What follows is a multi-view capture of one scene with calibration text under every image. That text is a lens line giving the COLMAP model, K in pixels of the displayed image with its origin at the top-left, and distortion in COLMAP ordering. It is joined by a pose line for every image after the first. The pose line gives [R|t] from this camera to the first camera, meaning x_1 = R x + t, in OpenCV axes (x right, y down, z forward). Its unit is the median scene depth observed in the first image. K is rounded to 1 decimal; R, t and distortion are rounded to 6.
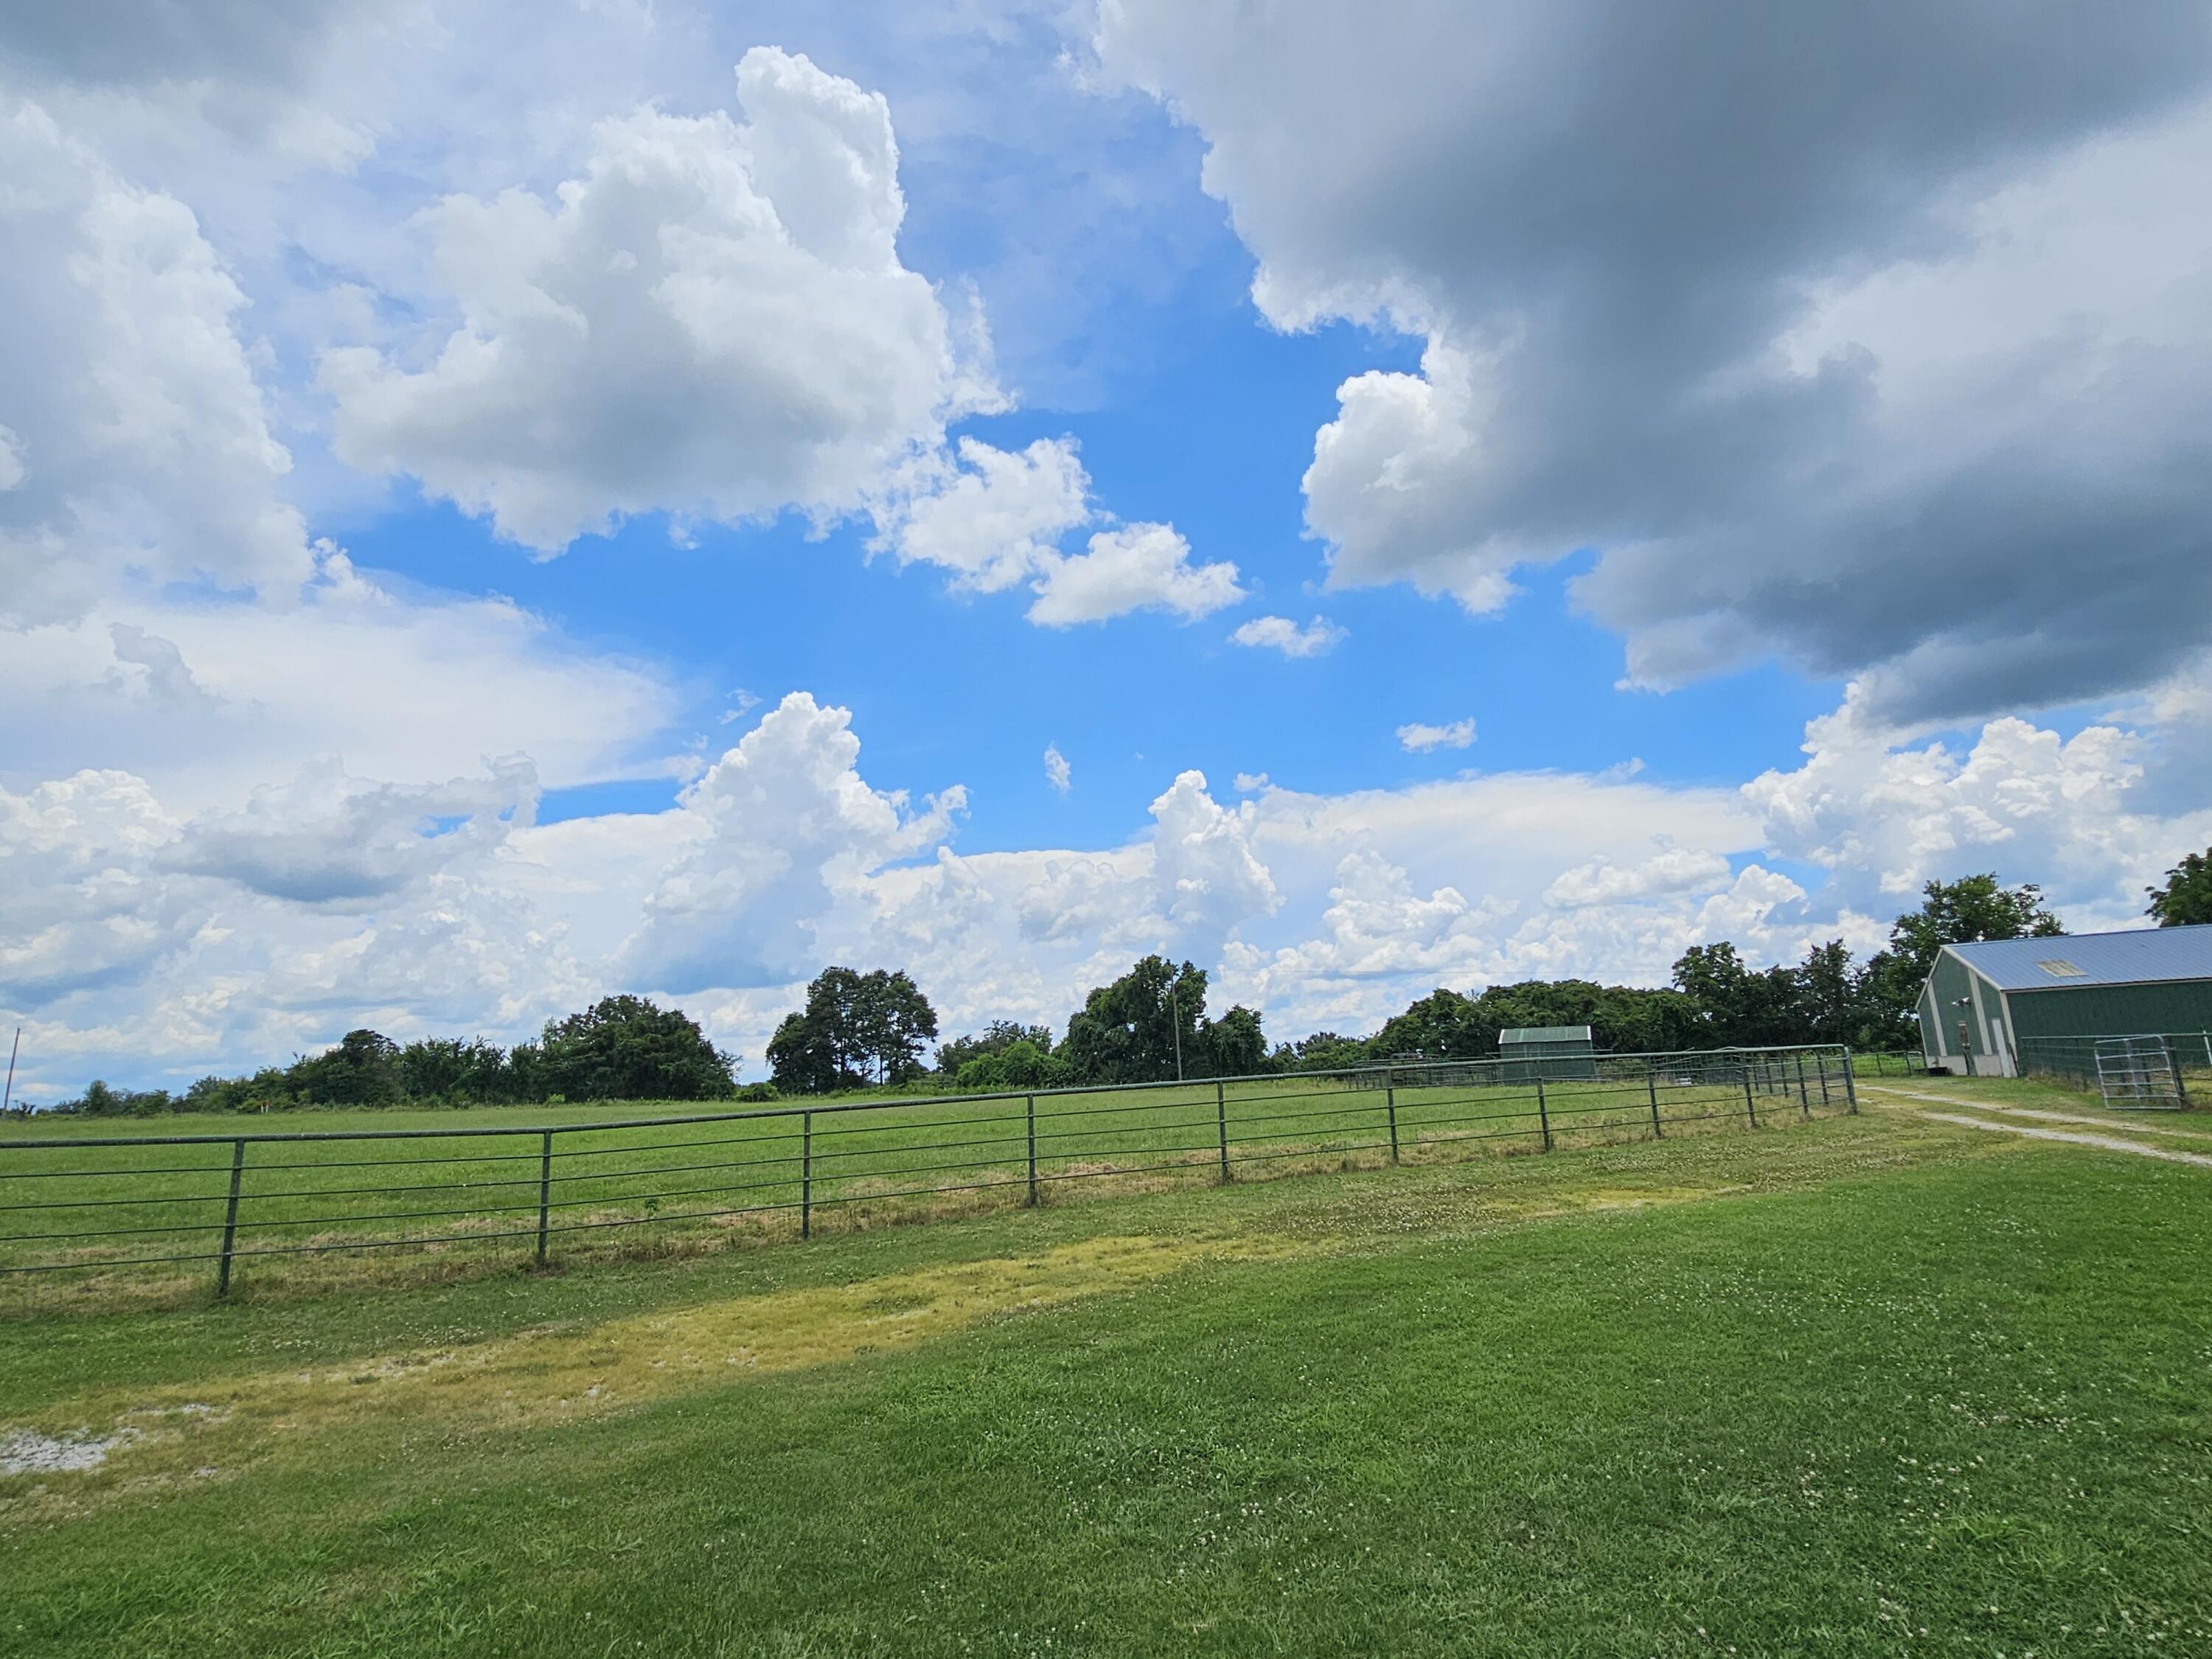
lens RADIAL K [[1231.6, 0, 1106.0], [0, 1231.6, 829.5], [0, 0, 1]] dist [-0.004263, -0.000915]
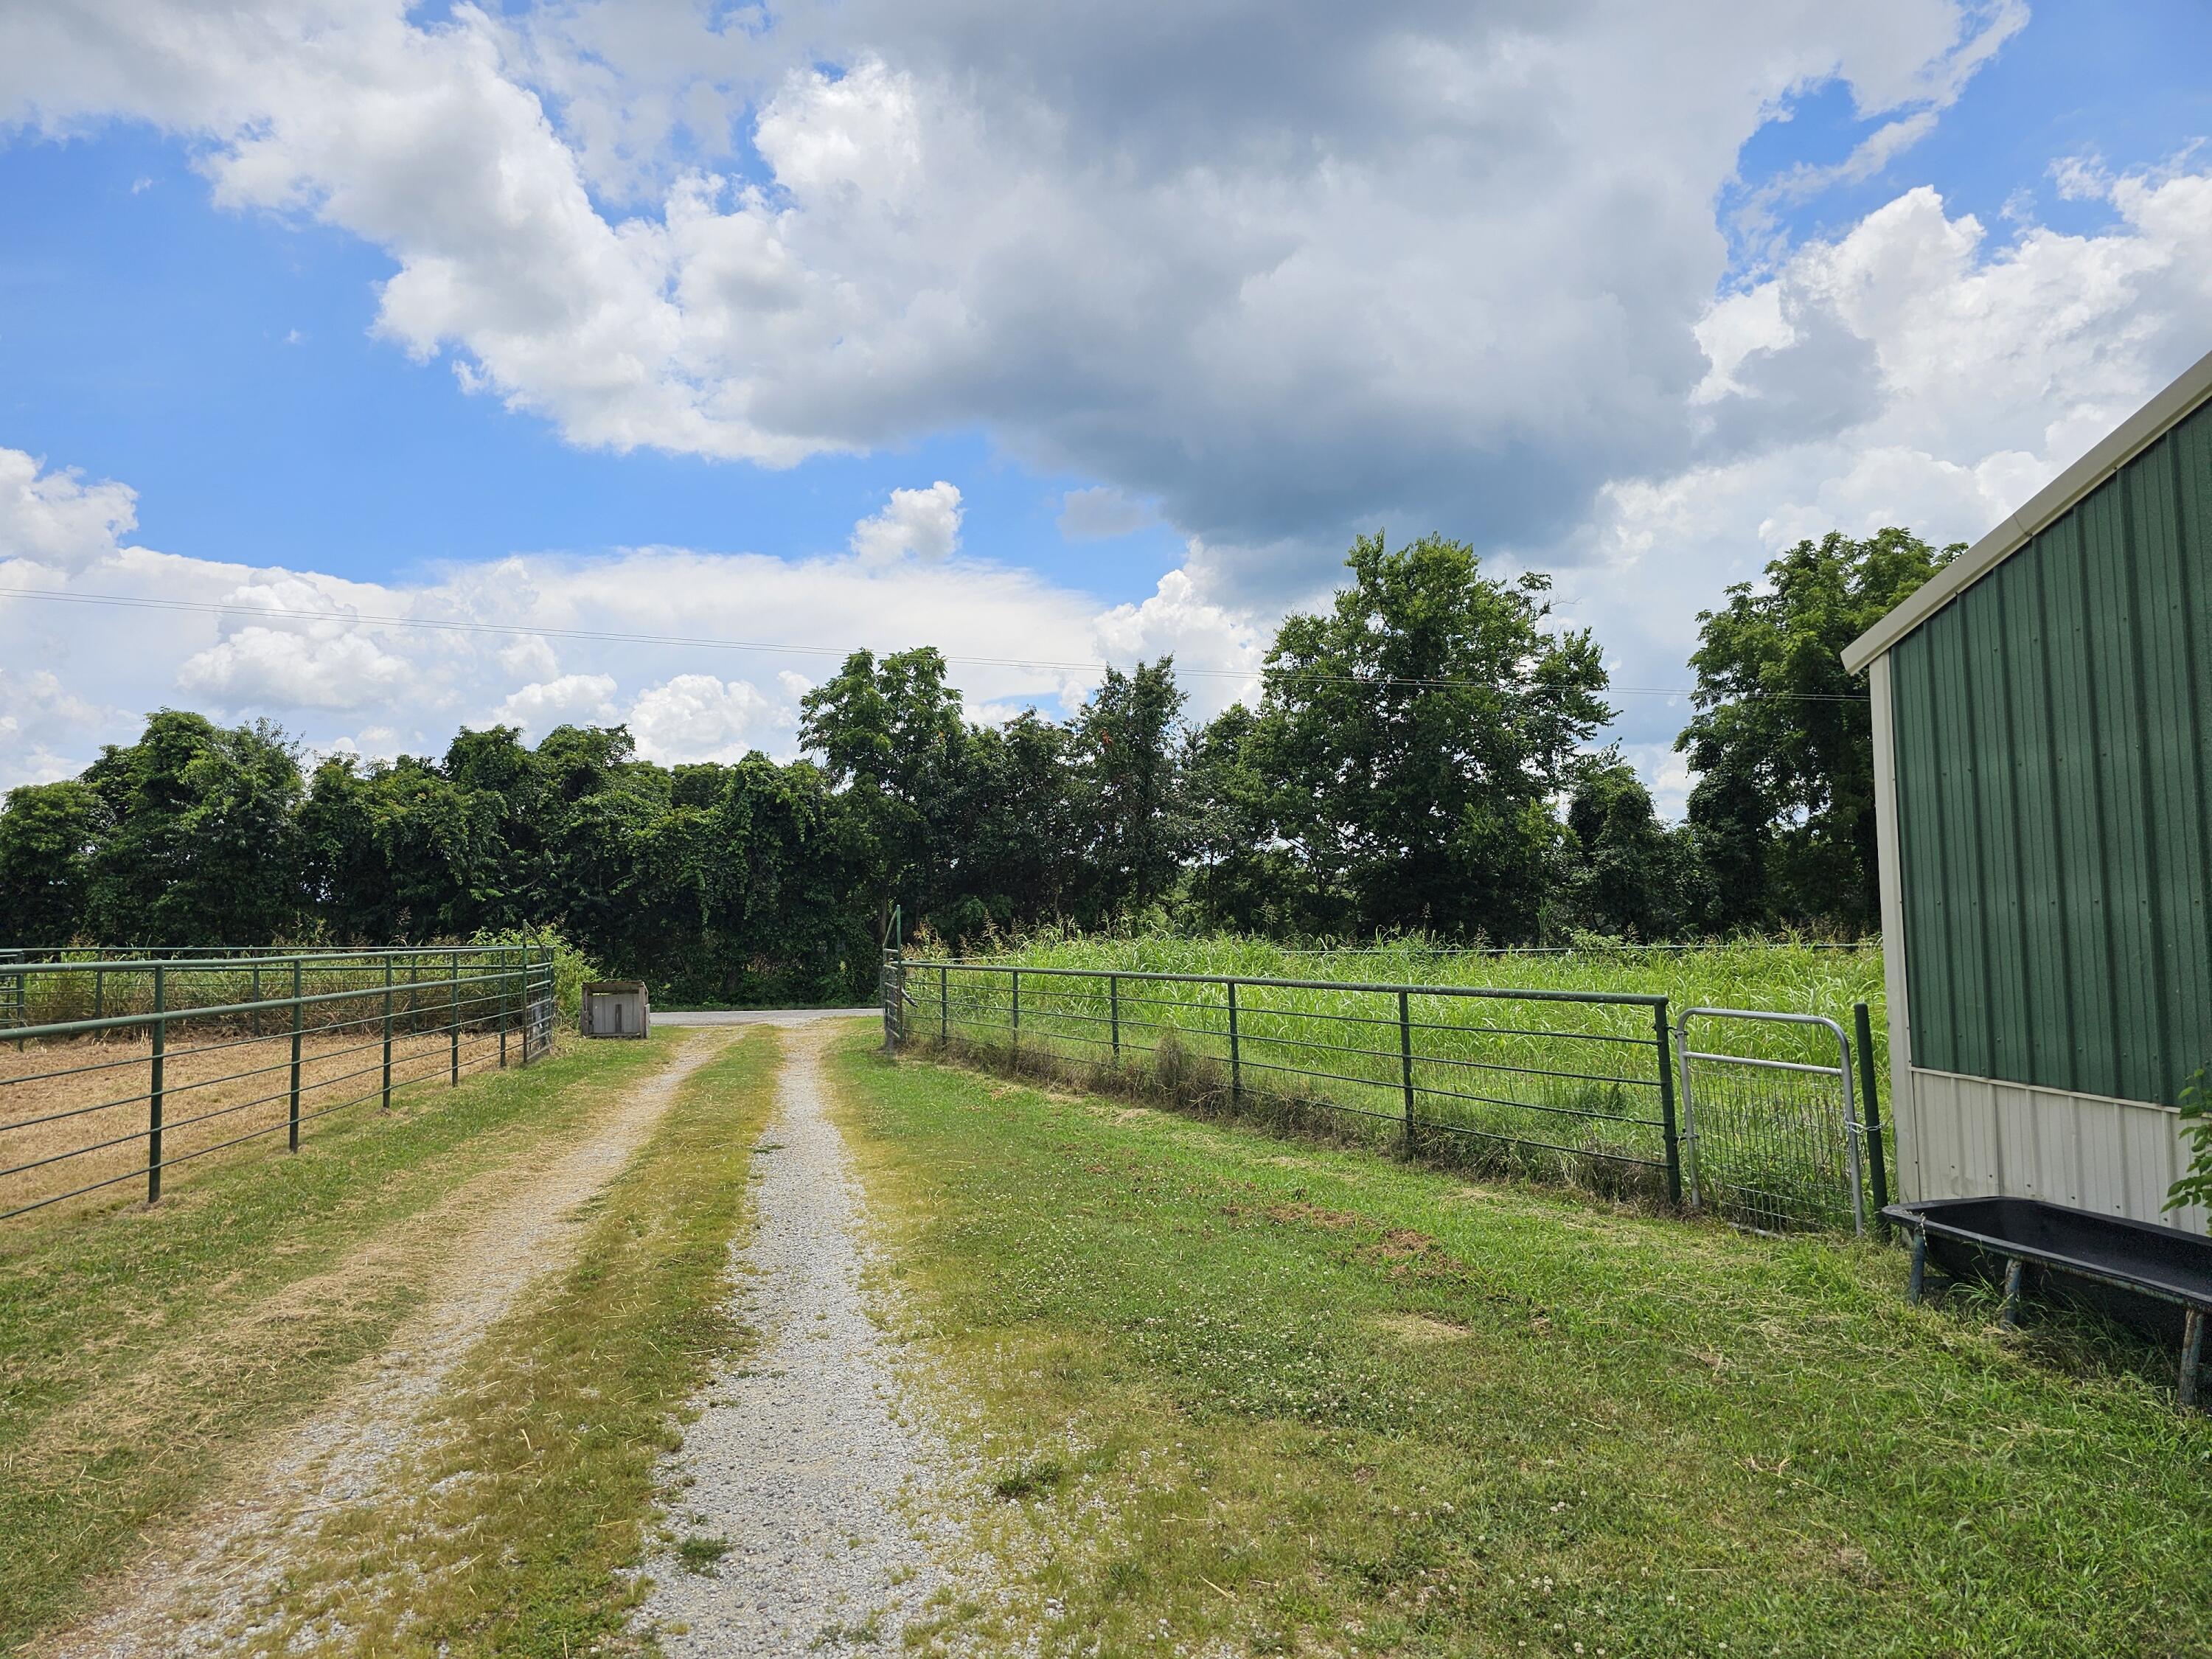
lens RADIAL K [[1426.3, 0, 1060.2], [0, 1426.3, 829.6], [0, 0, 1]] dist [0.002234, -0.015860]
pose [[0.880681, 0.051777, 0.470872, 0.335246], [-0.115524, 0.987472, 0.107484, 0.098957], [-0.459408, -0.149056, 0.875629, 0.575831]]
